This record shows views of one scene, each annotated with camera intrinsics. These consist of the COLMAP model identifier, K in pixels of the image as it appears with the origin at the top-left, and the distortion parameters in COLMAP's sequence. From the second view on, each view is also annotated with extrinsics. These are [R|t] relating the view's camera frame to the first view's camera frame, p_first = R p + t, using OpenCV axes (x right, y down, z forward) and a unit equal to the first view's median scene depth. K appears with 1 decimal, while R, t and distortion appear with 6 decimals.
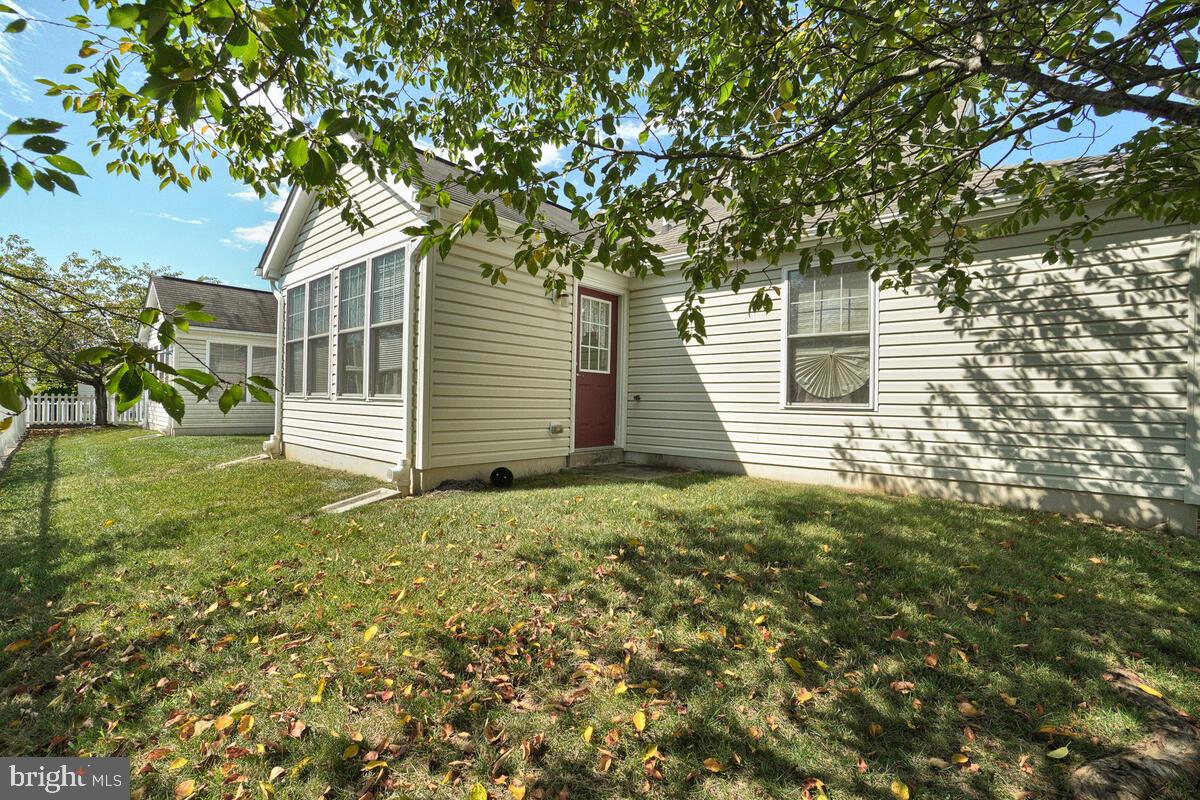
lens RADIAL K [[524.3, 0, 595.4], [0, 524.3, 390.7], [0, 0, 1]] dist [0.000709, 0.000582]
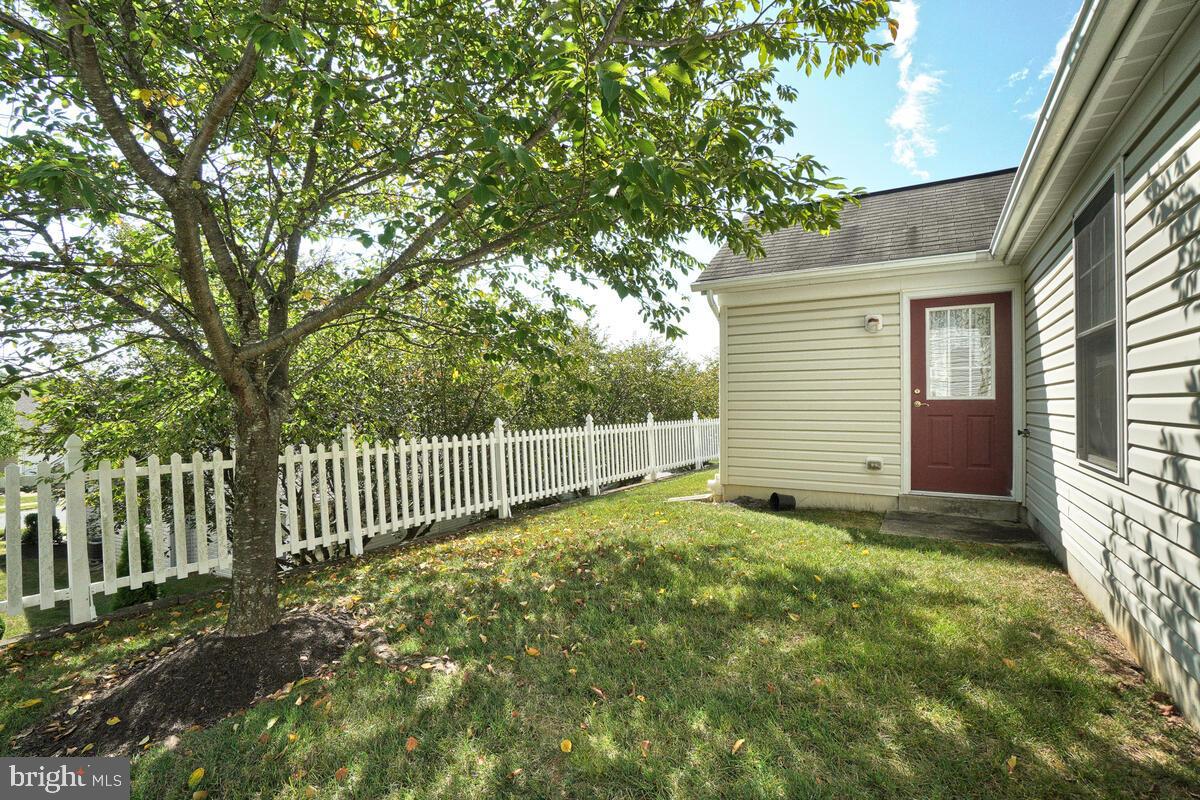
lens RADIAL K [[524.3, 0, 595.4], [0, 524.3, 390.7], [0, 0, 1]] dist [0.000709, 0.000582]
pose [[0.166980, -0.045230, -0.984922, 0.920986], [0.022050, 0.998869, -0.042132, -0.035768], [0.985714, -0.014682, 0.167788, 0.441468]]
